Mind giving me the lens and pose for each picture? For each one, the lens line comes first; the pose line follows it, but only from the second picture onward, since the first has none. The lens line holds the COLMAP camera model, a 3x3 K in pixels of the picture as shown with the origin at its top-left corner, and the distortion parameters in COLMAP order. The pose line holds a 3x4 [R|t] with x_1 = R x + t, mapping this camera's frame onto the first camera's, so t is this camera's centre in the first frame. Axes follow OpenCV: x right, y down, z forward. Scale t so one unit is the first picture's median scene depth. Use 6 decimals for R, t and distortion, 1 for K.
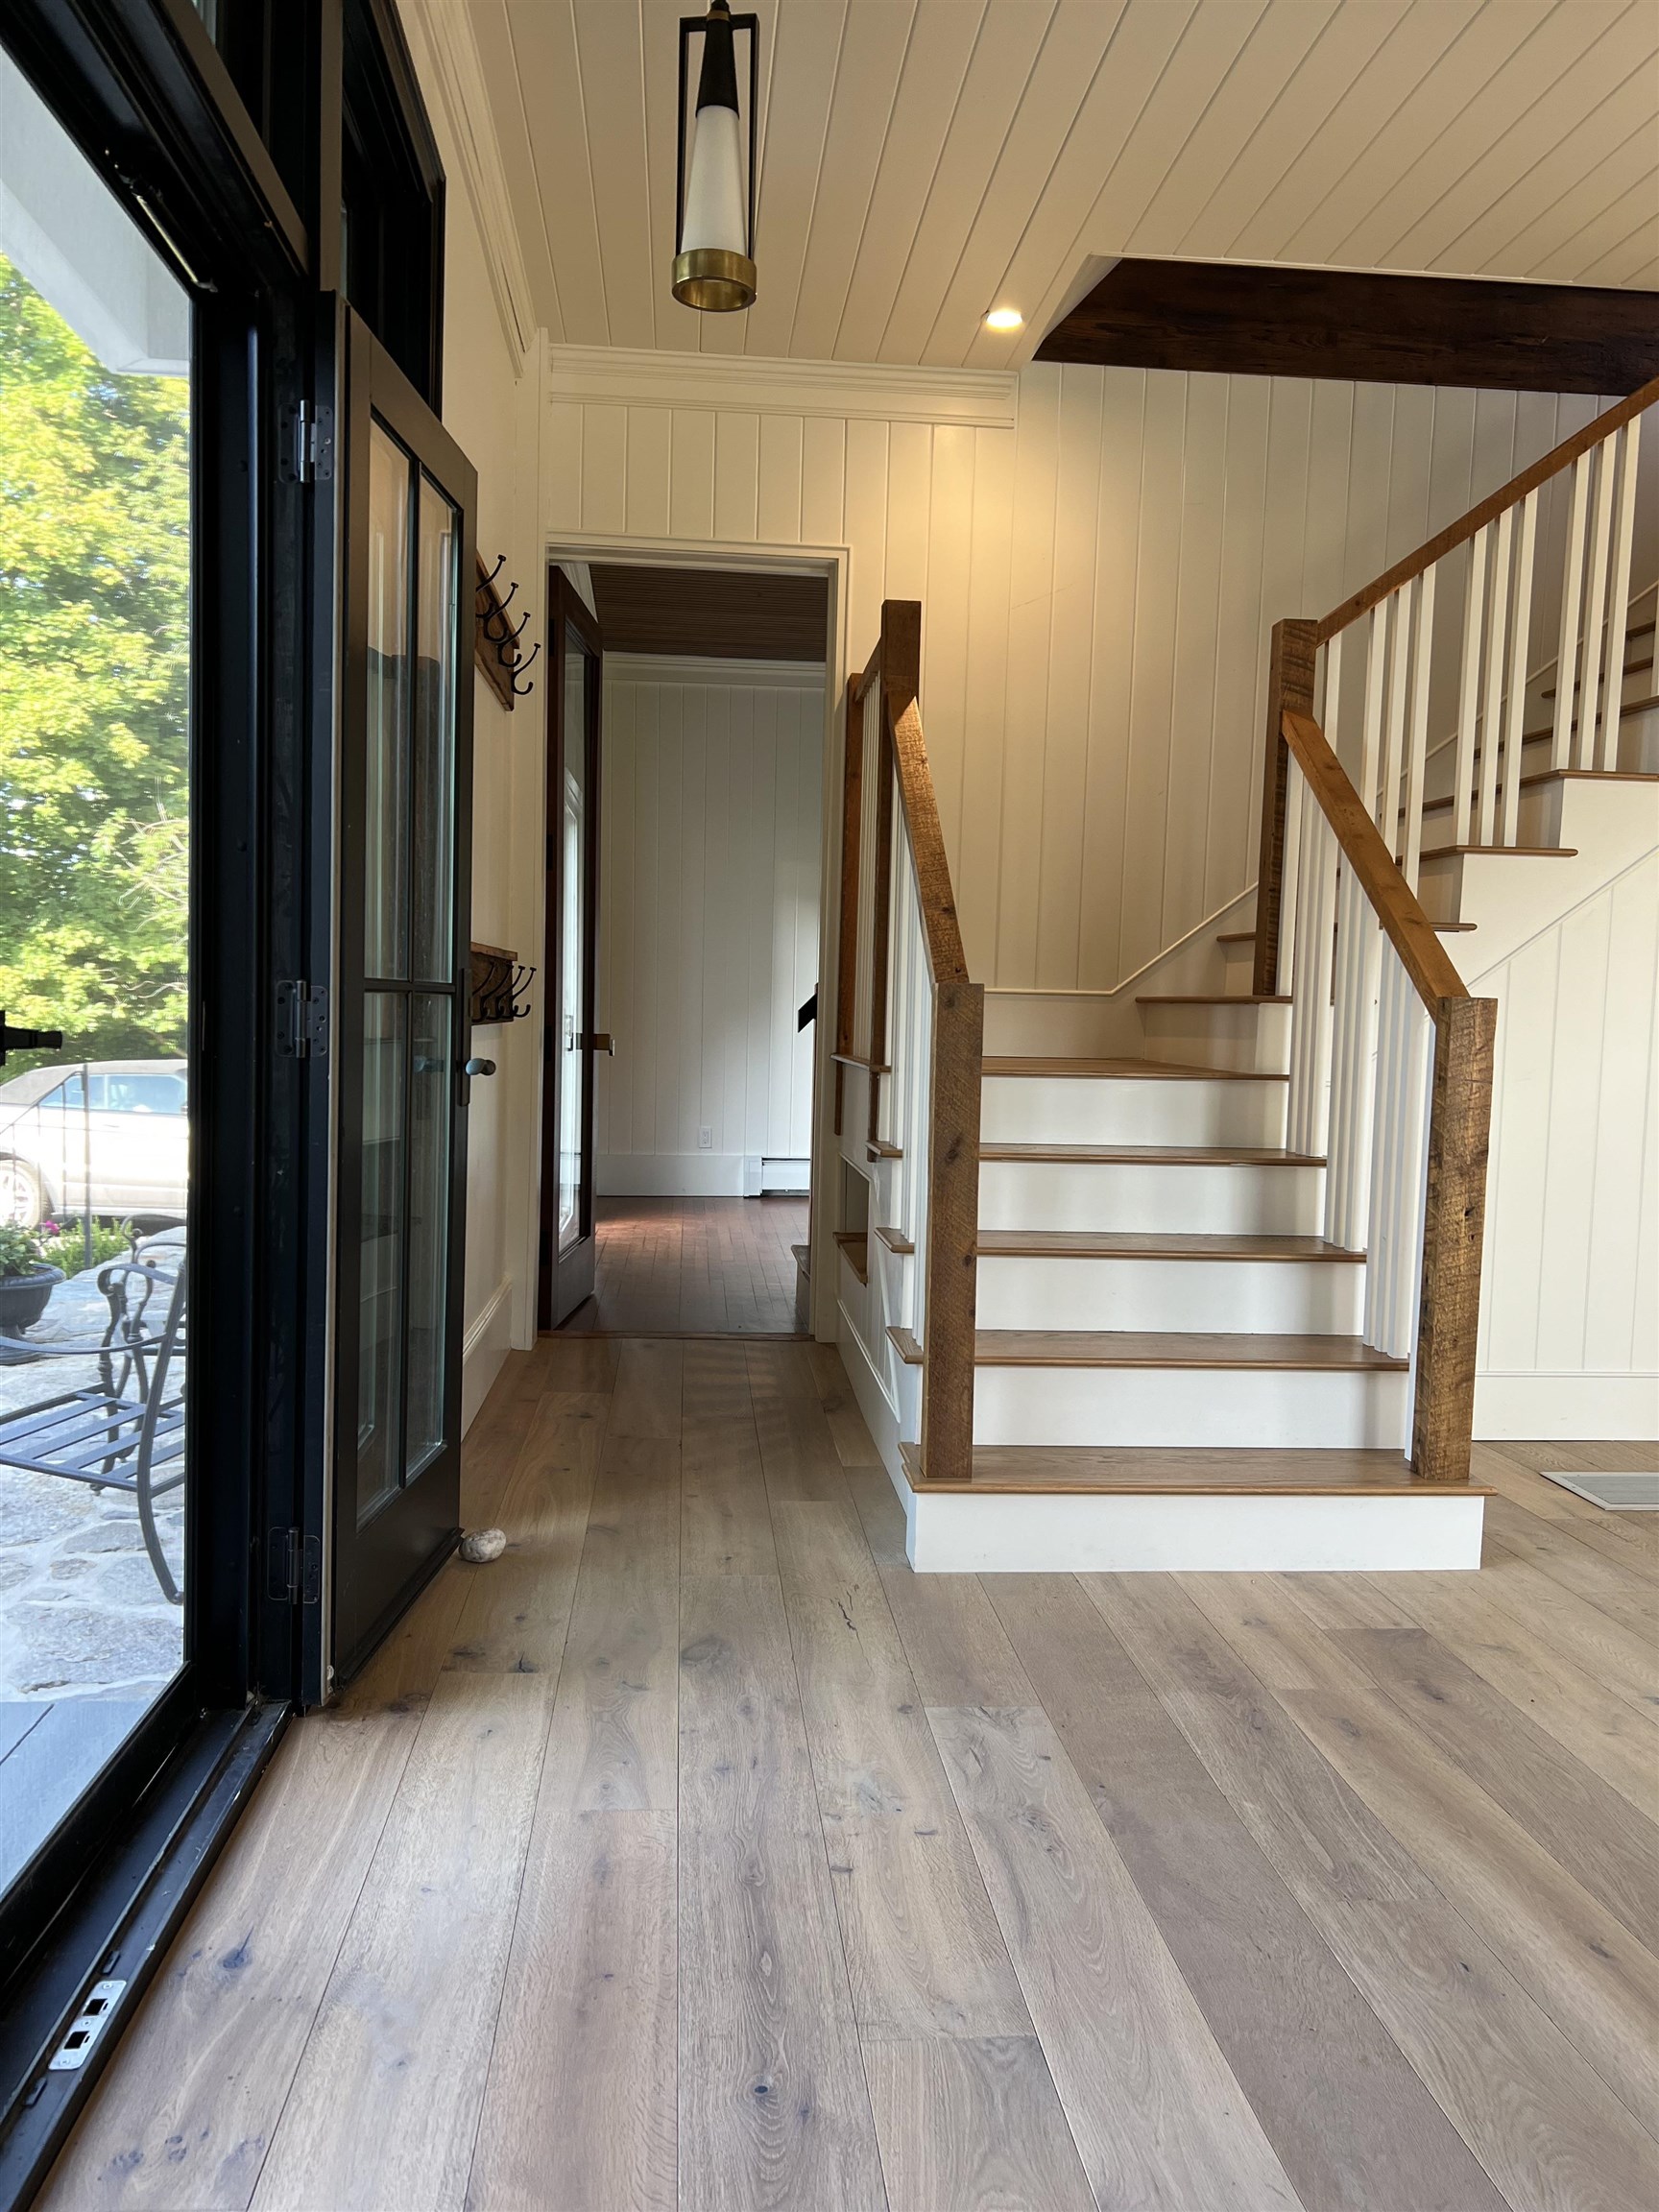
lens RADIAL K [[1677.6, 0, 842.4], [0, 1677.6, 1111.1], [0, 0, 1]] dist [0.059065, -0.055365]
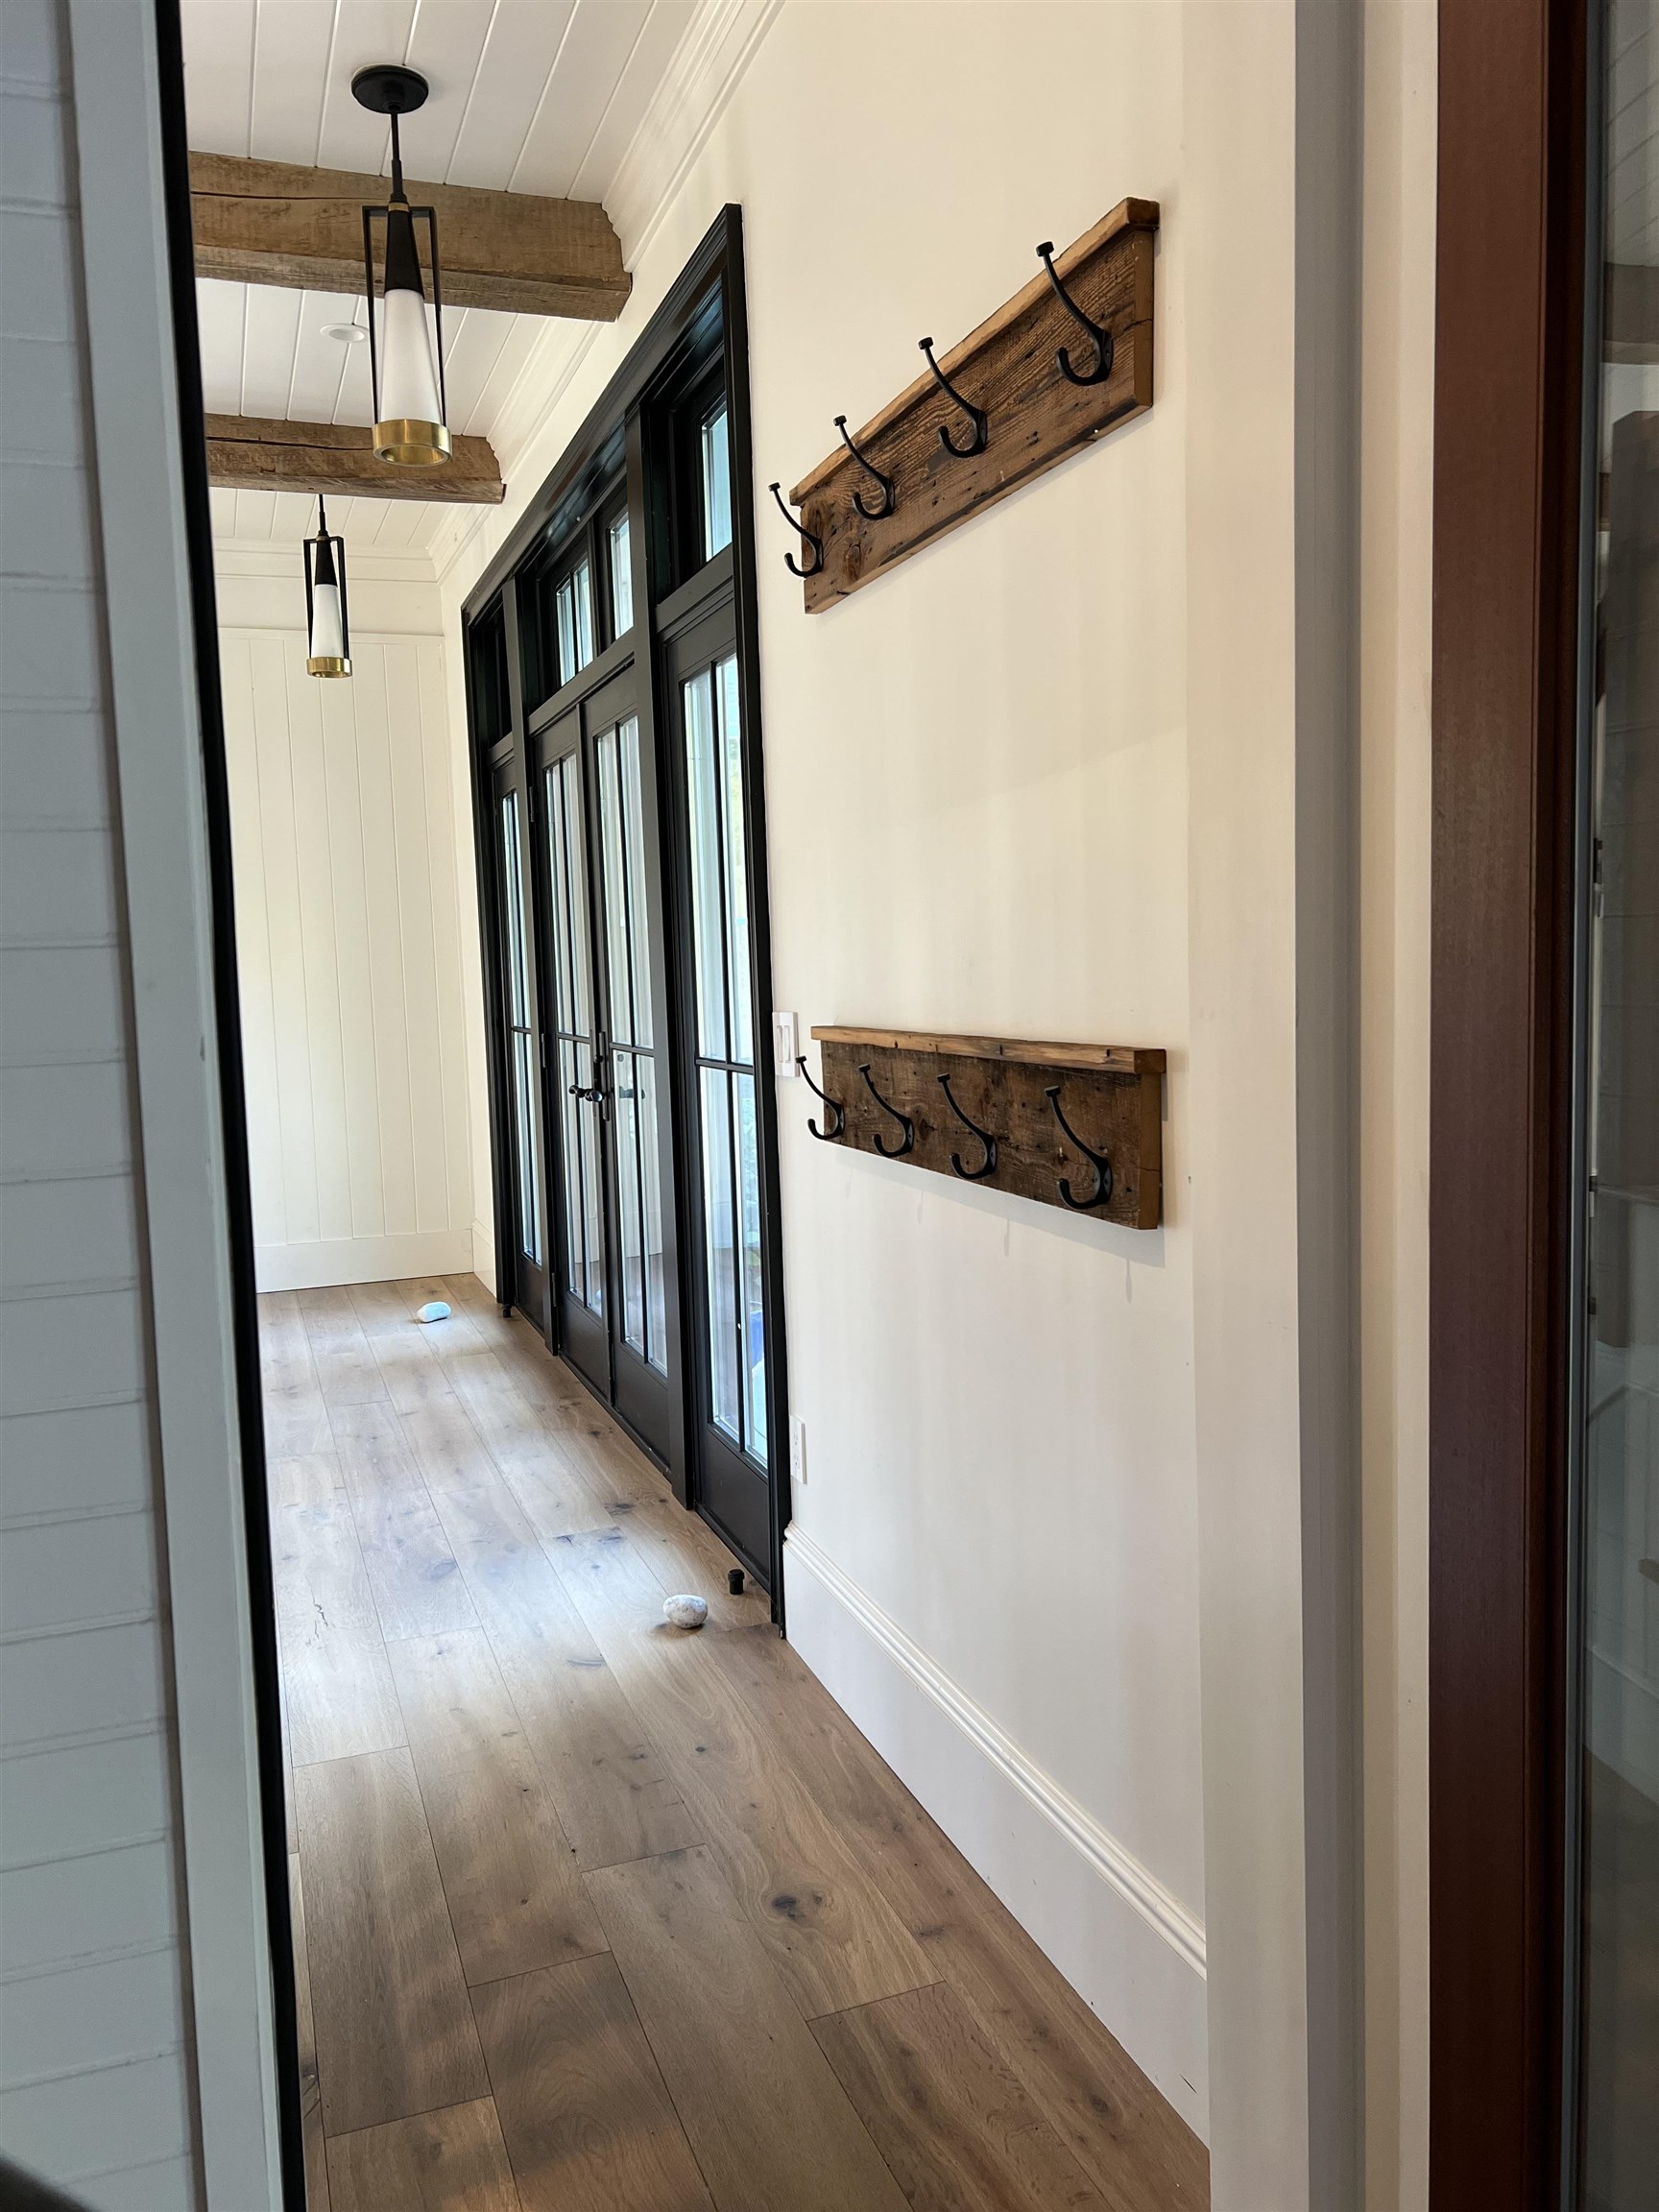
lens RADIAL K [[1677.6, 0, 830.6], [0, 1677.6, 1109.4], [0, 0, 1]] dist [0.059065, -0.055365]
pose [[-0.968501, 0.021384, -0.248091, -0.048009], [-0.014732, 0.989640, 0.142812, -0.185887], [0.248575, 0.141968, -0.958152, 1.873692]]
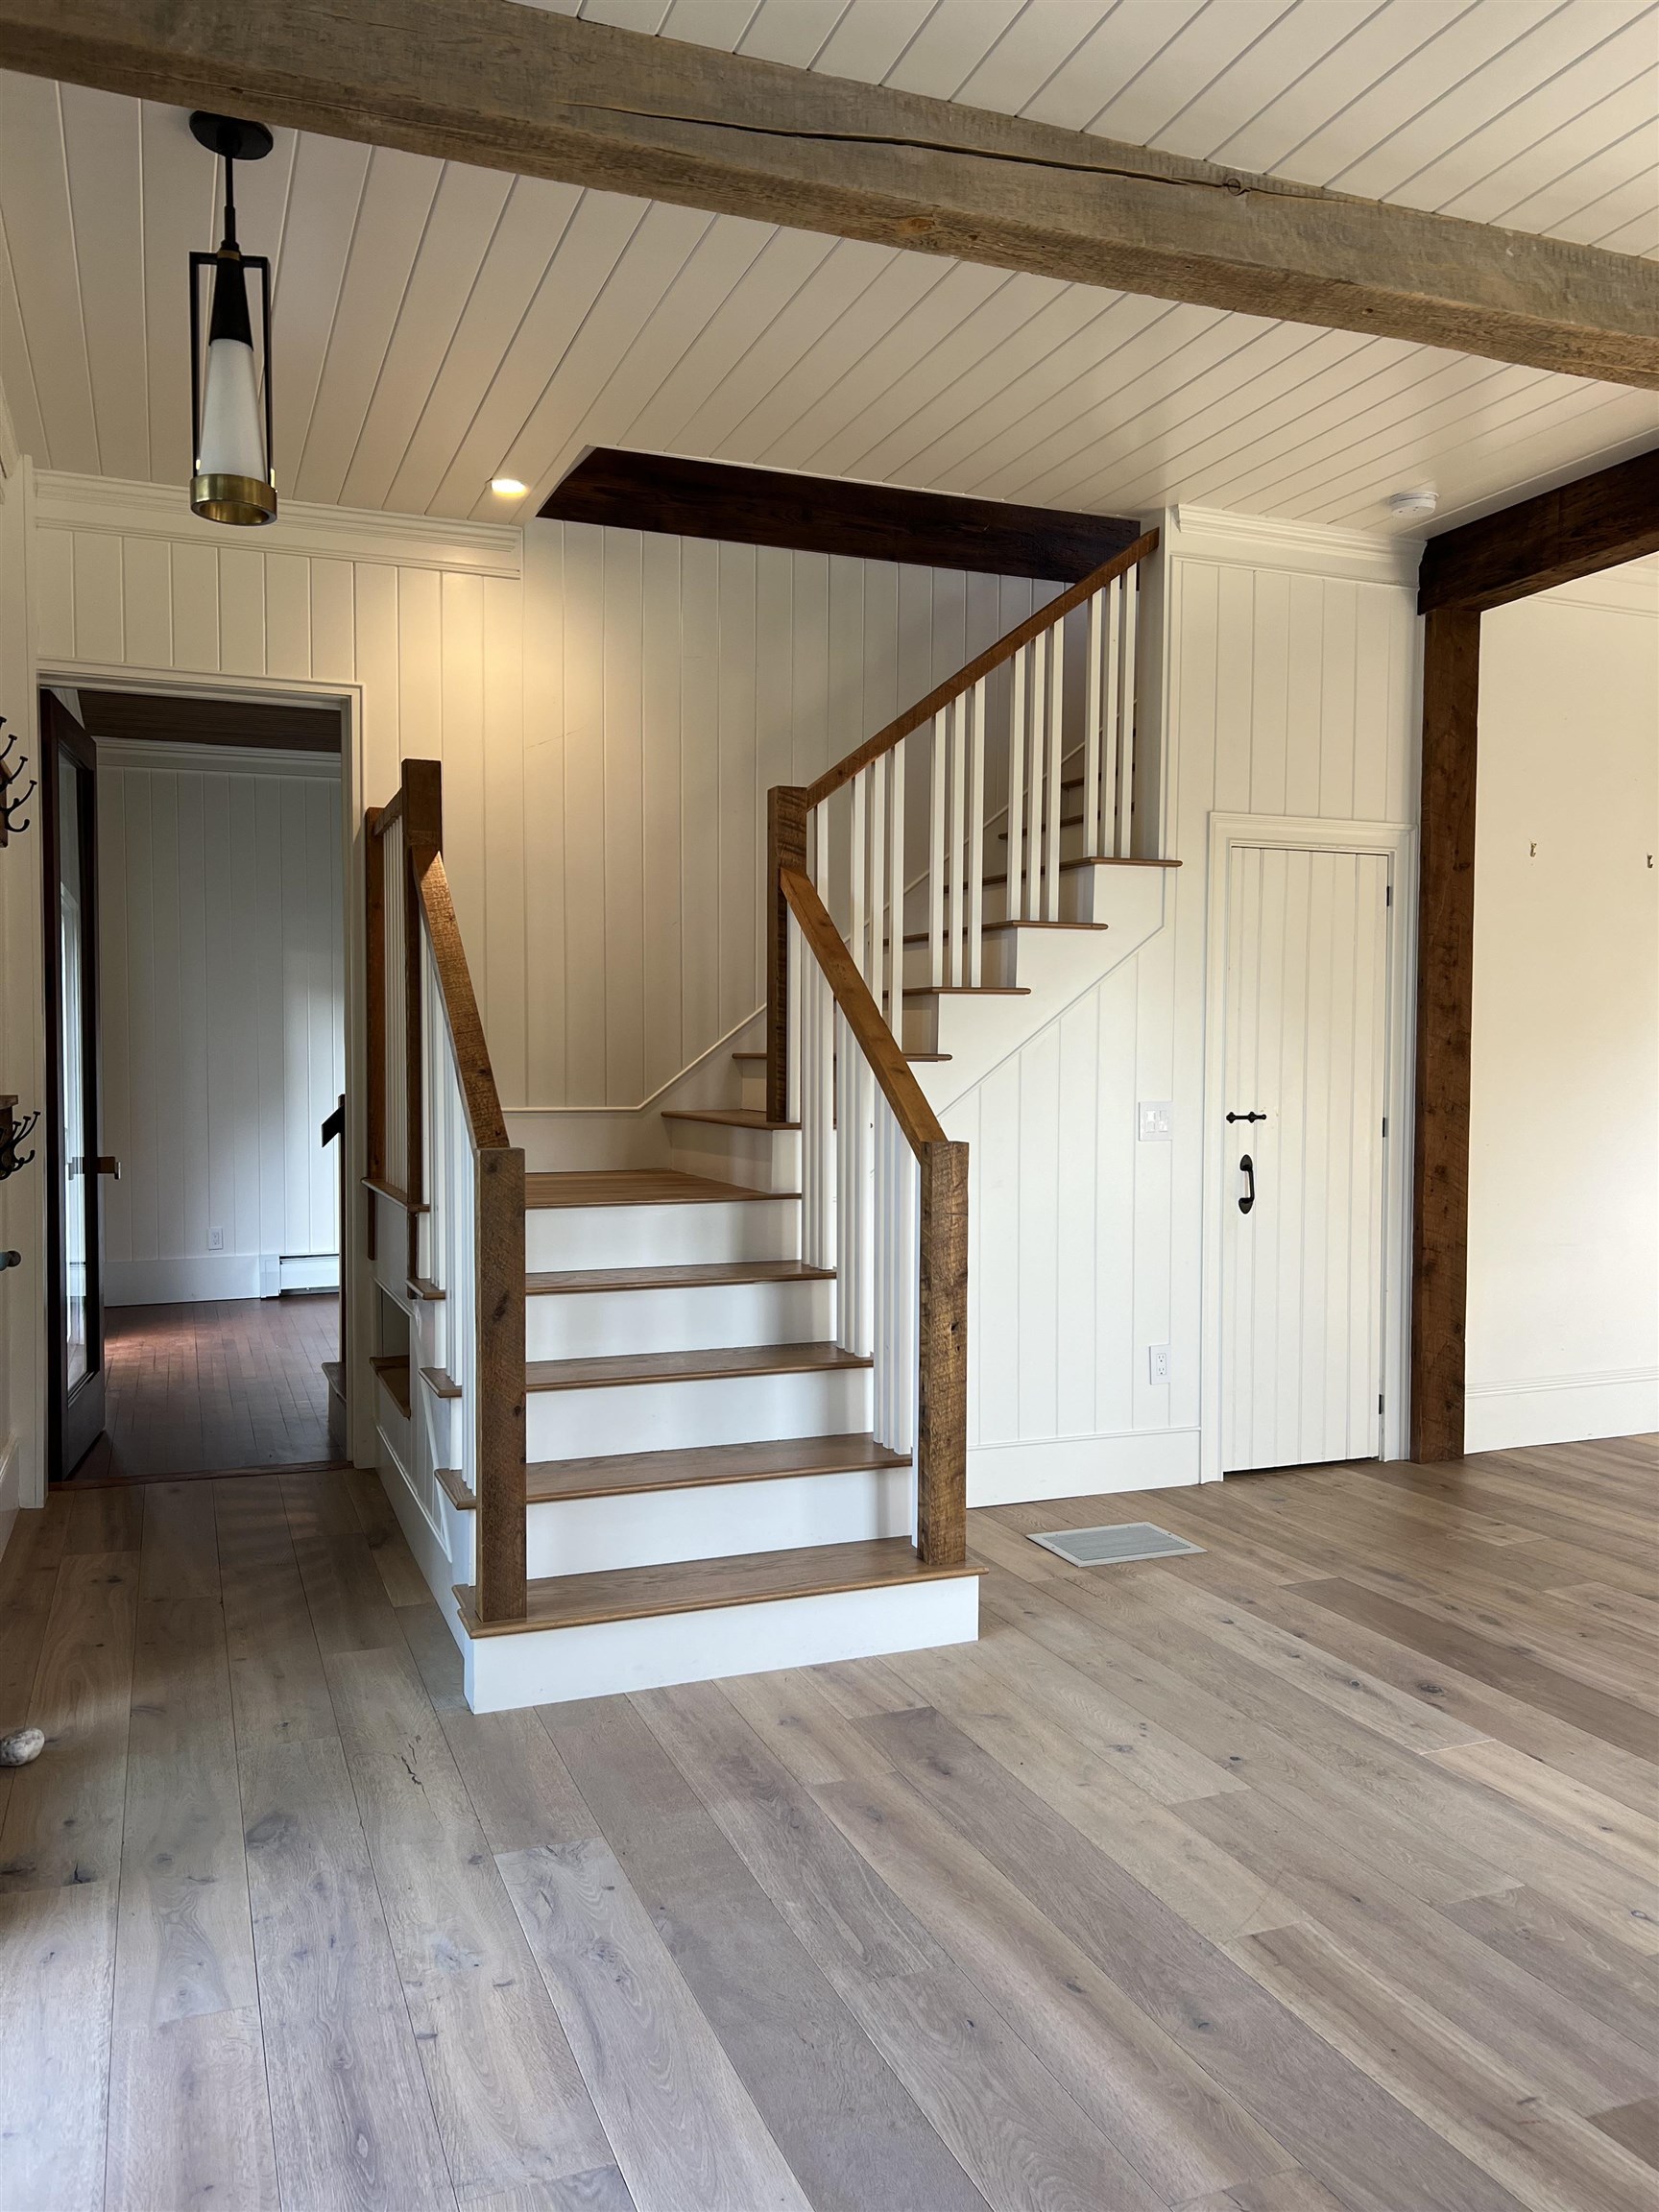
lens RADIAL K [[1677.6, 0, 831.4], [0, 1677.6, 1103.5], [0, 0, 1]] dist [0.059065, -0.055365]
pose [[0.961155, -0.034281, 0.273872, -0.017786], [0.042959, 0.998745, -0.025749, -0.064064], [-0.272646, 0.036514, 0.961421, -0.078868]]
